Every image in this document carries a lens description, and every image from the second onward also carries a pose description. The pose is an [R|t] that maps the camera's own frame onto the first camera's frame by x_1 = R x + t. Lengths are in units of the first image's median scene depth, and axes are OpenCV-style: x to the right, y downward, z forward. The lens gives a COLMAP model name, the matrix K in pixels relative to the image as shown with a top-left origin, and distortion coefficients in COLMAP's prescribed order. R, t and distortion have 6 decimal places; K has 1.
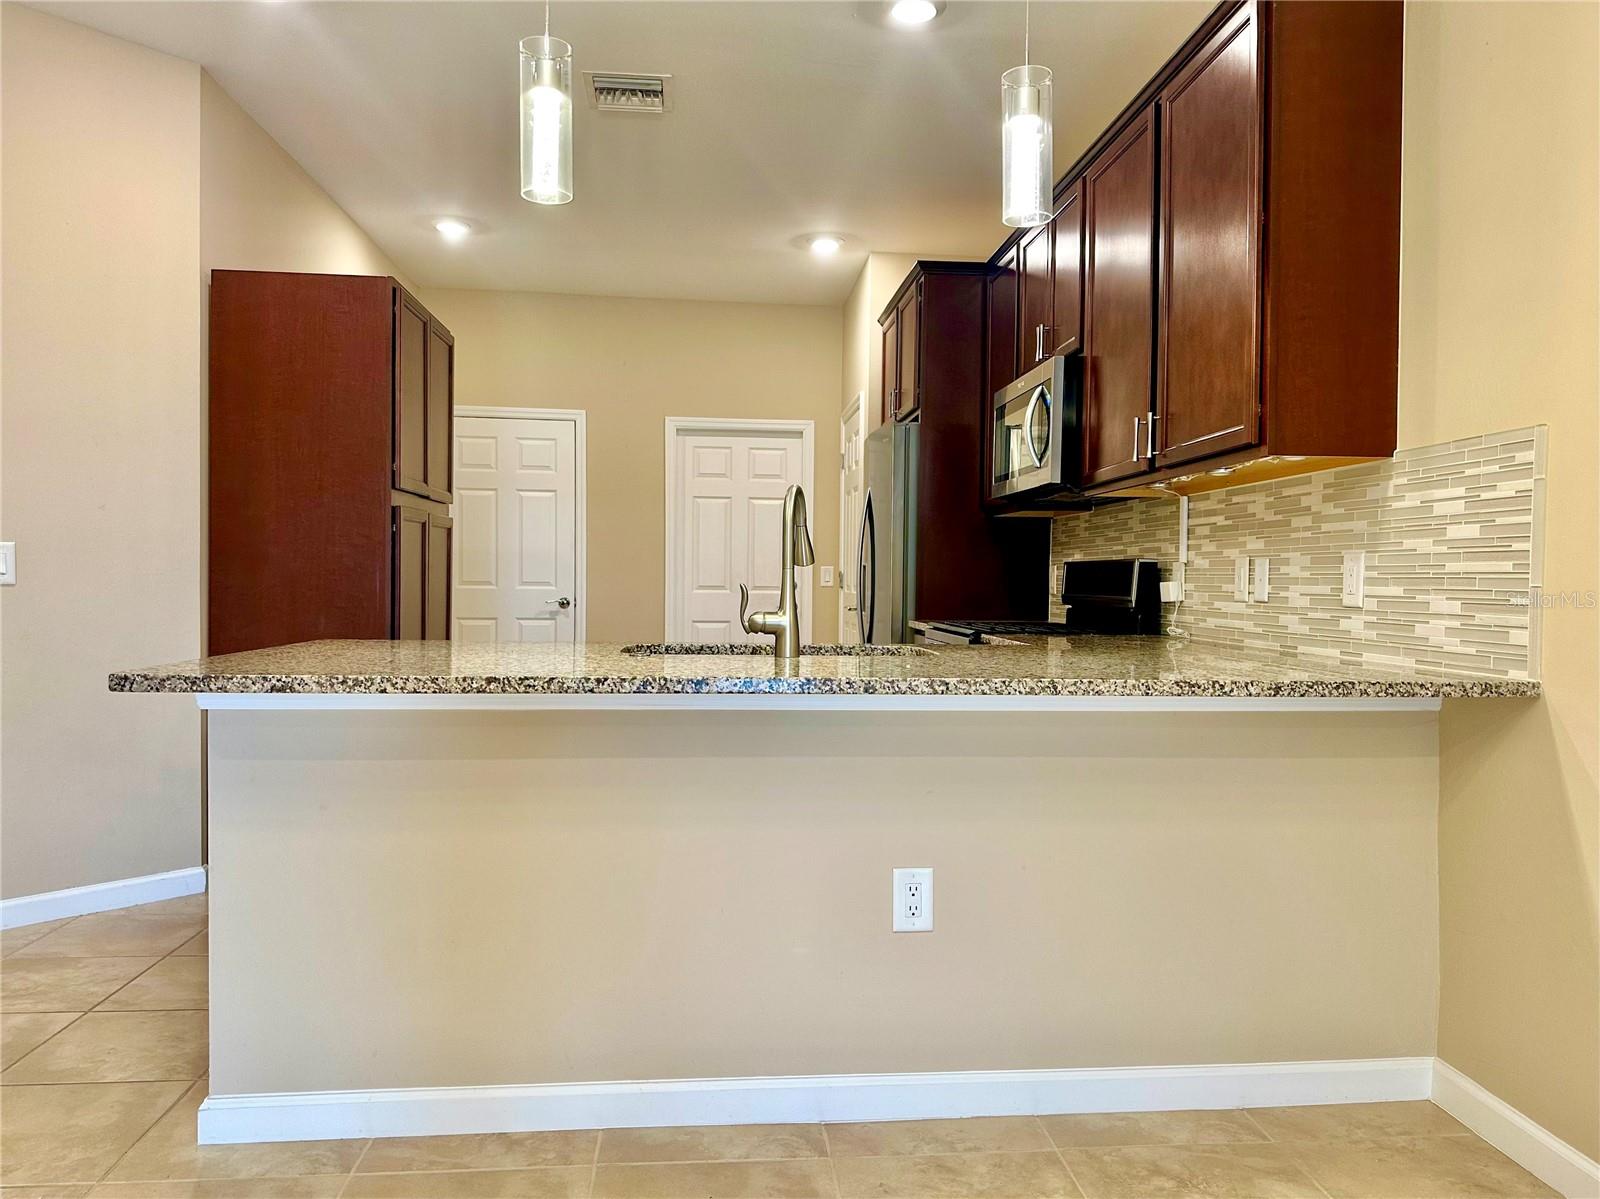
lens RADIAL K [[1148.8, 0, 800.0], [0, 1148.8, 599.5], [0, 0, 1]] dist [0.024698, -0.002259]
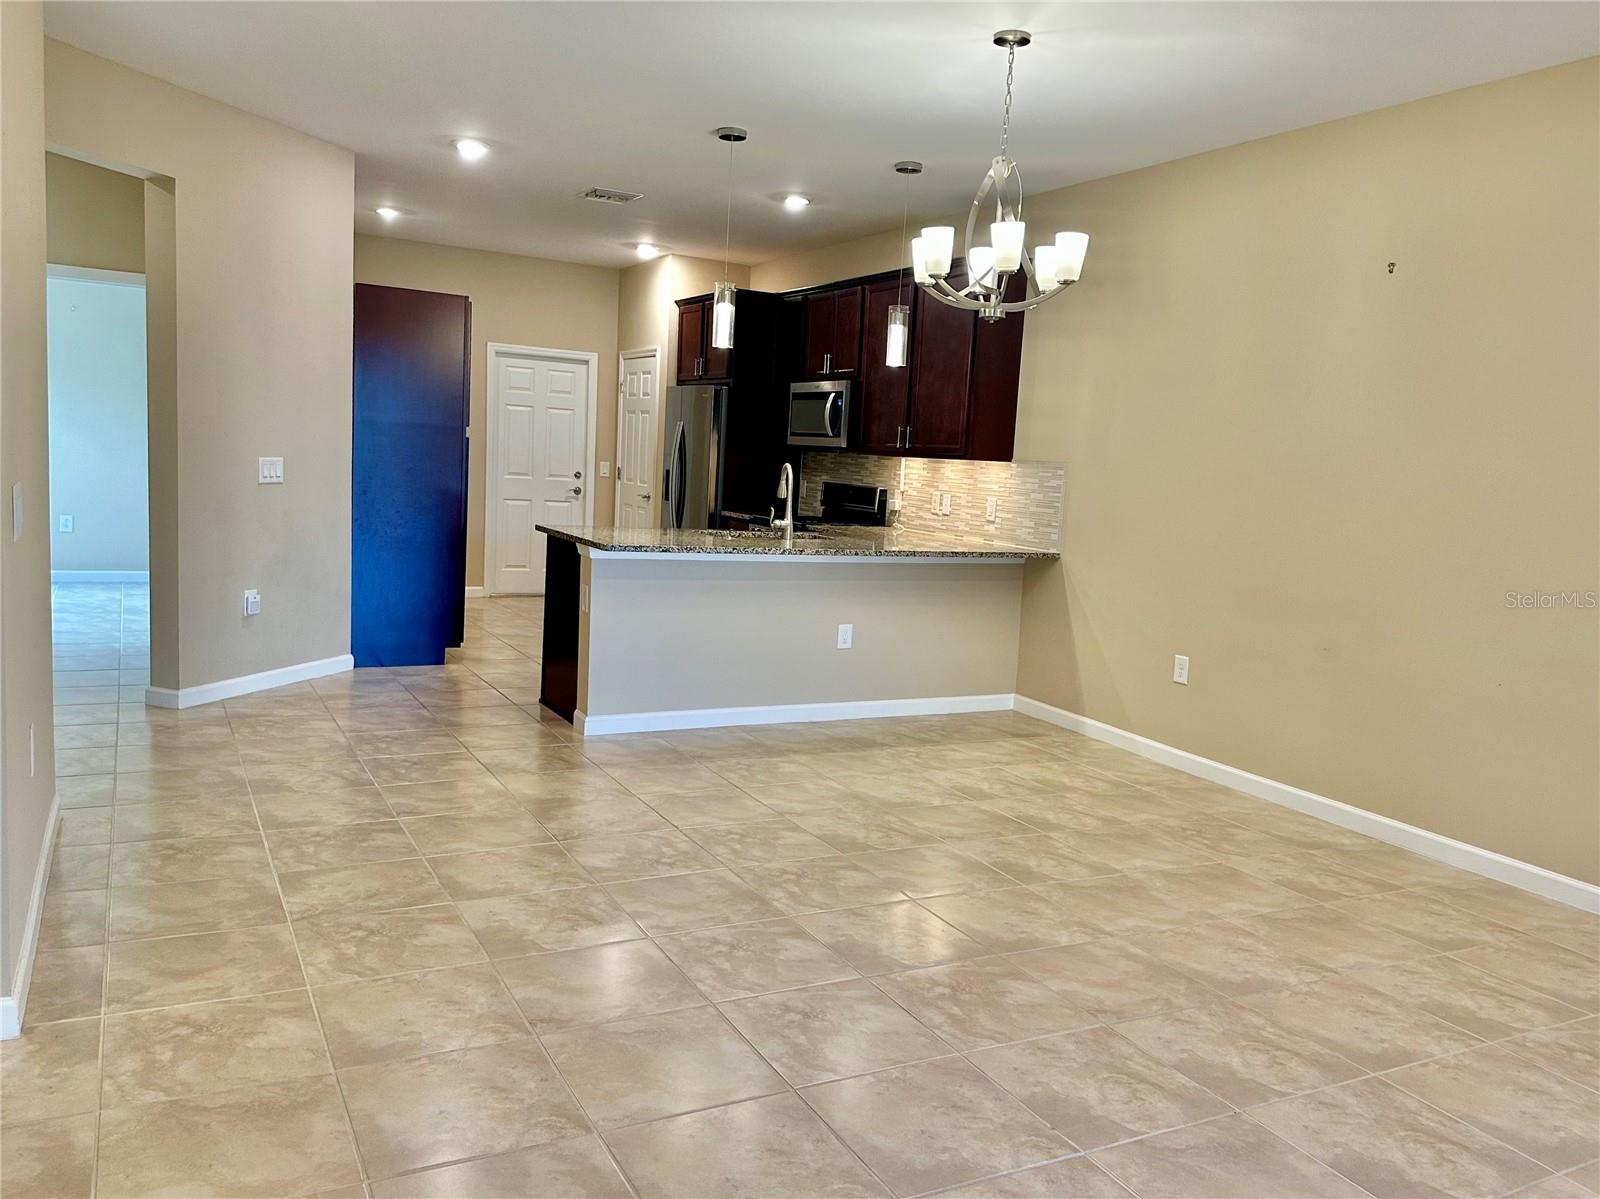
lens RADIAL K [[1210.8, 0, 800.0], [0, 1210.8, 599.5], [0, 0, 1]] dist [0.210196, -0.307498]
pose [[0.920760, -0.006248, 0.390080, -0.805707], [-0.039978, 0.993097, 0.110273, -0.086895], [-0.388077, -0.117130, 0.914154, -1.086527]]
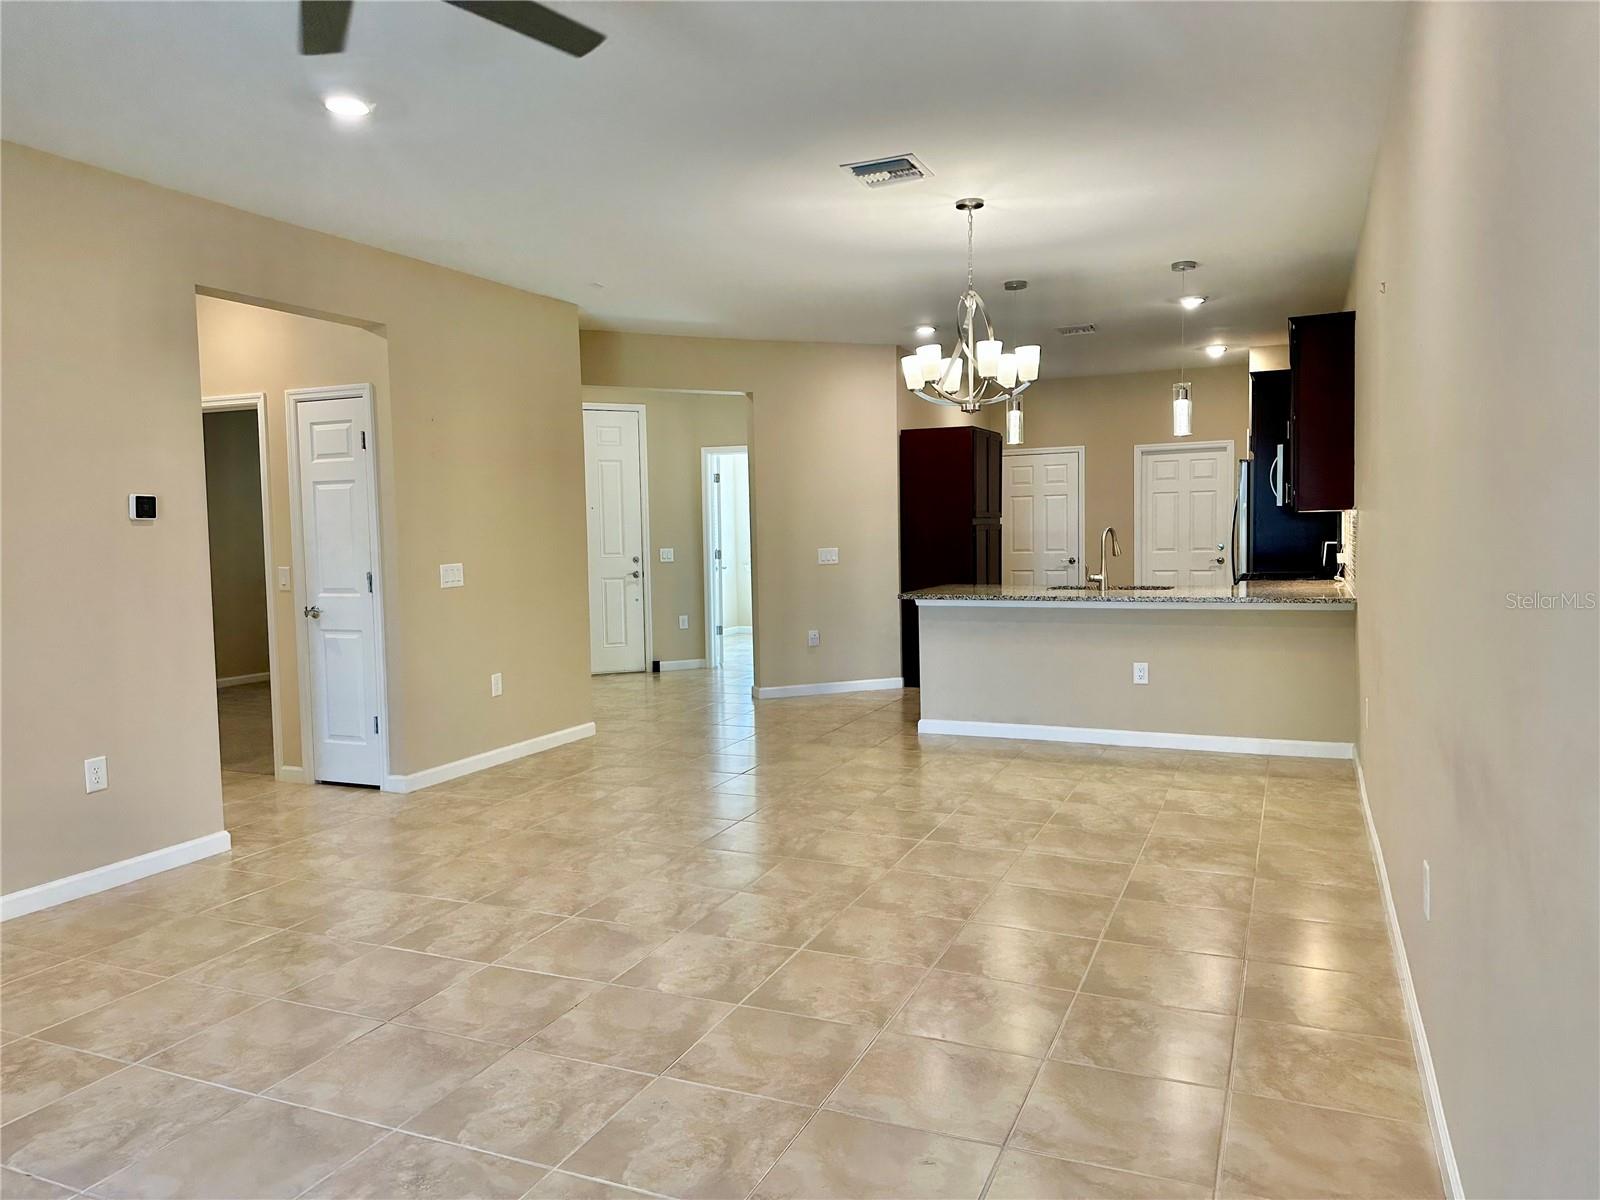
lens RADIAL K [[1087.1, 0, 802.1], [0, 1087.1, 625.6], [0, 0, 1]] dist [-0.001004, -0.002029]
pose [[0.873233, 0.011356, -0.487171, 0.534525], [0.026490, 0.997144, 0.070726, -0.059798], [0.486583, -0.074666, 0.870438, -1.398548]]
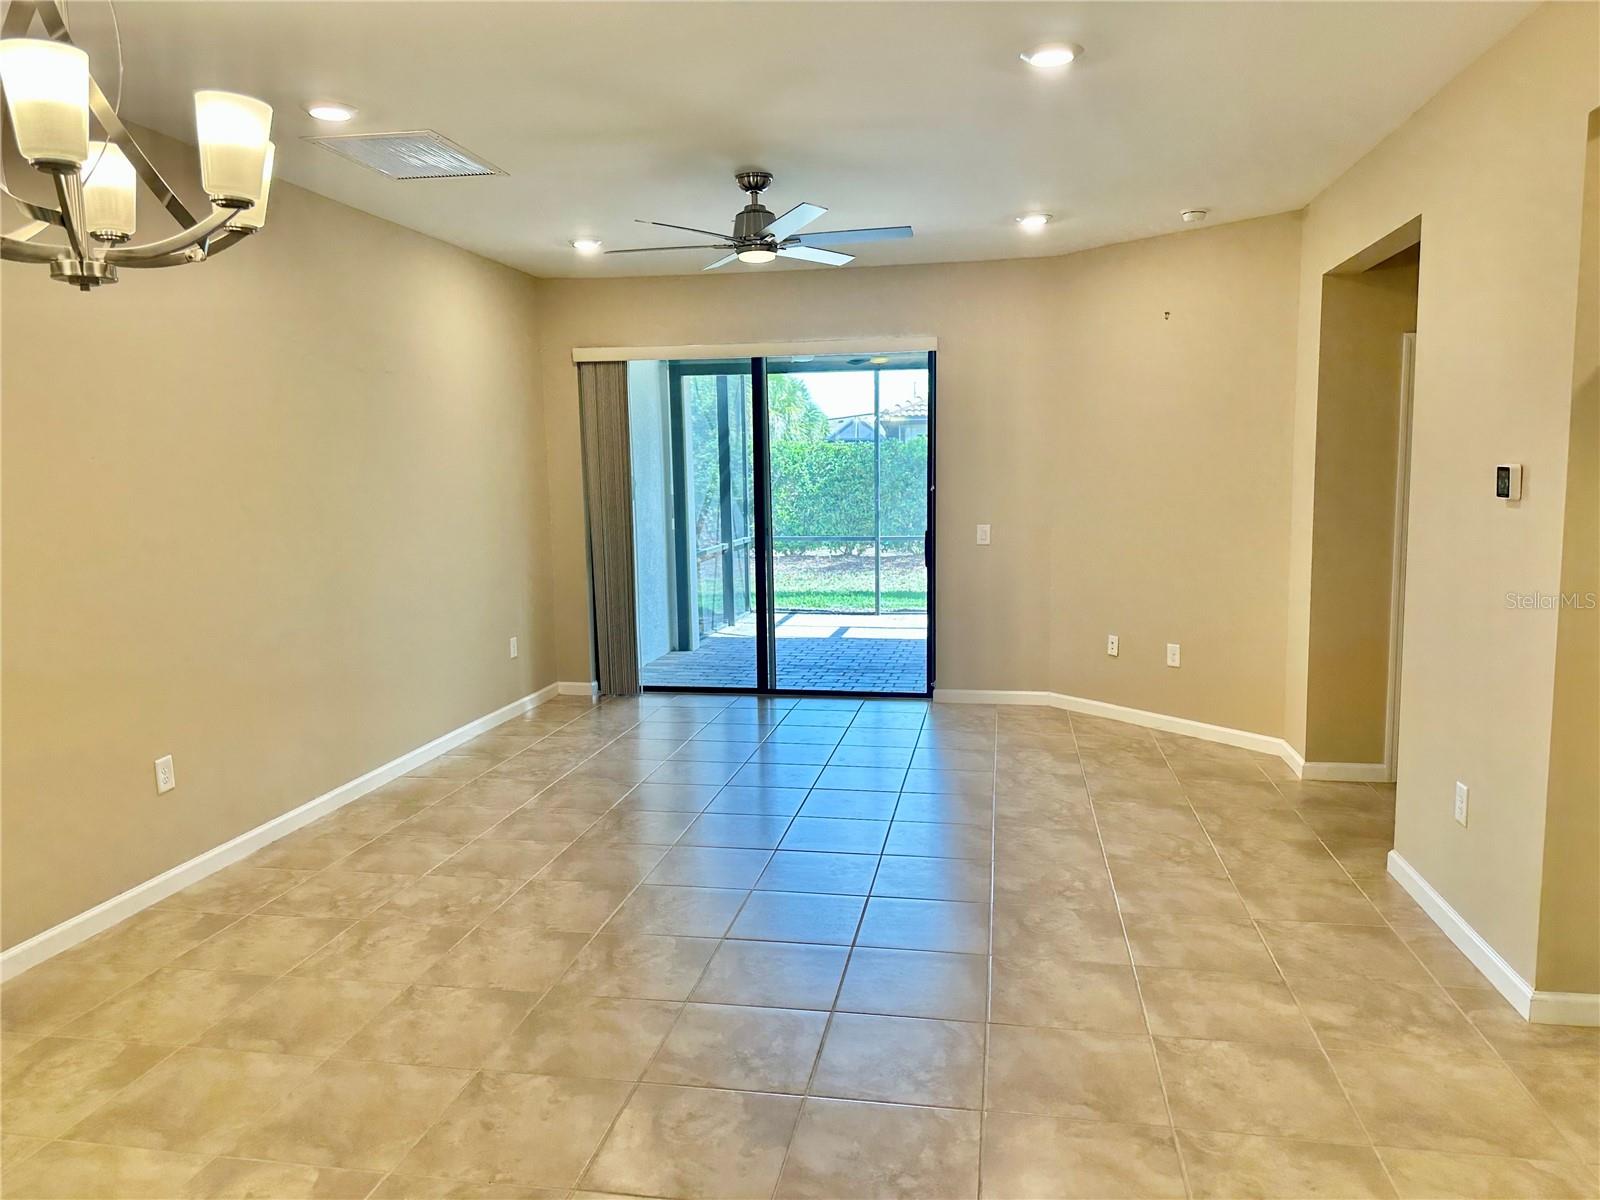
lens RADIAL K [[1112.4, 0, 800.0], [0, 1112.4, 600.0], [0, 0, 1]] dist [0.027986, -0.001078]
pose [[-0.961774, -0.033759, 0.271755, -0.571196], [0.005038, 0.990023, 0.140819, -0.180638], [-0.273797, 0.136805, -0.952008, 0.655682]]
